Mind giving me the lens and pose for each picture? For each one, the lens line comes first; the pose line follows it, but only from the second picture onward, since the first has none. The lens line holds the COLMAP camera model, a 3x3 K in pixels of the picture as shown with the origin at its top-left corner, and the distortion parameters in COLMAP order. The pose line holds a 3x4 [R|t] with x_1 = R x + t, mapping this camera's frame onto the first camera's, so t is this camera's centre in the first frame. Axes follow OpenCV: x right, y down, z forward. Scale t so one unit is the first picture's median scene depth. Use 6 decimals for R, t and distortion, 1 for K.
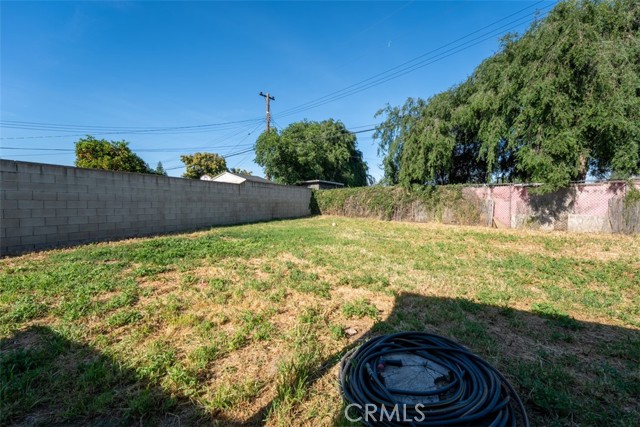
lens RADIAL K [[255.3, 0, 316.2], [0, 255.3, 213.1], [0, 0, 1]] dist [-0.005062, -0.000309]
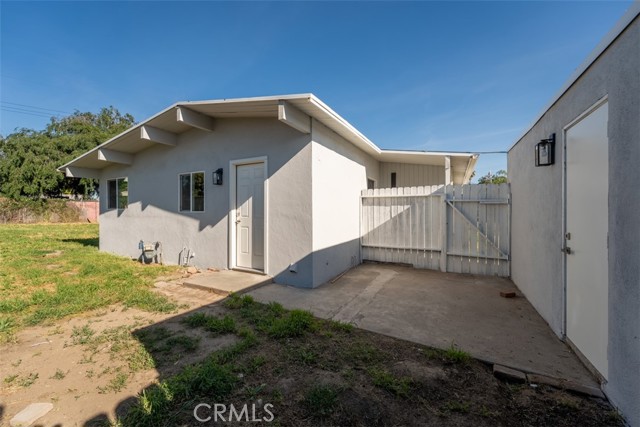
lens RADIAL K [[255.3, 0, 319.1], [0, 255.3, 211.9], [0, 0, 1]] dist [-0.005062, -0.000309]
pose [[-0.000370, -0.007633, 0.999971, -0.937909], [0.032870, 0.999430, 0.007641, 0.013301], [-0.999460, 0.032872, -0.000119, -0.570459]]
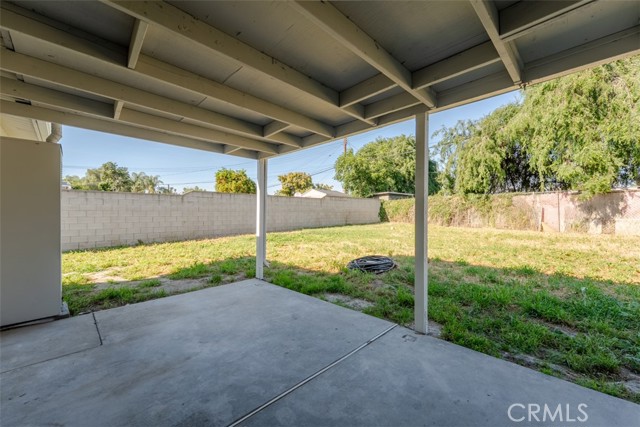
lens RADIAL K [[255.3, 0, 318.5], [0, 255.3, 213.8], [0, 0, 1]] dist [-0.005062, -0.000309]
pose [[0.951246, -0.011029, -0.308235, 0.092188], [-0.000390, 0.999317, -0.036962, 0.016023], [0.308432, 0.035280, 0.950592, -0.262575]]
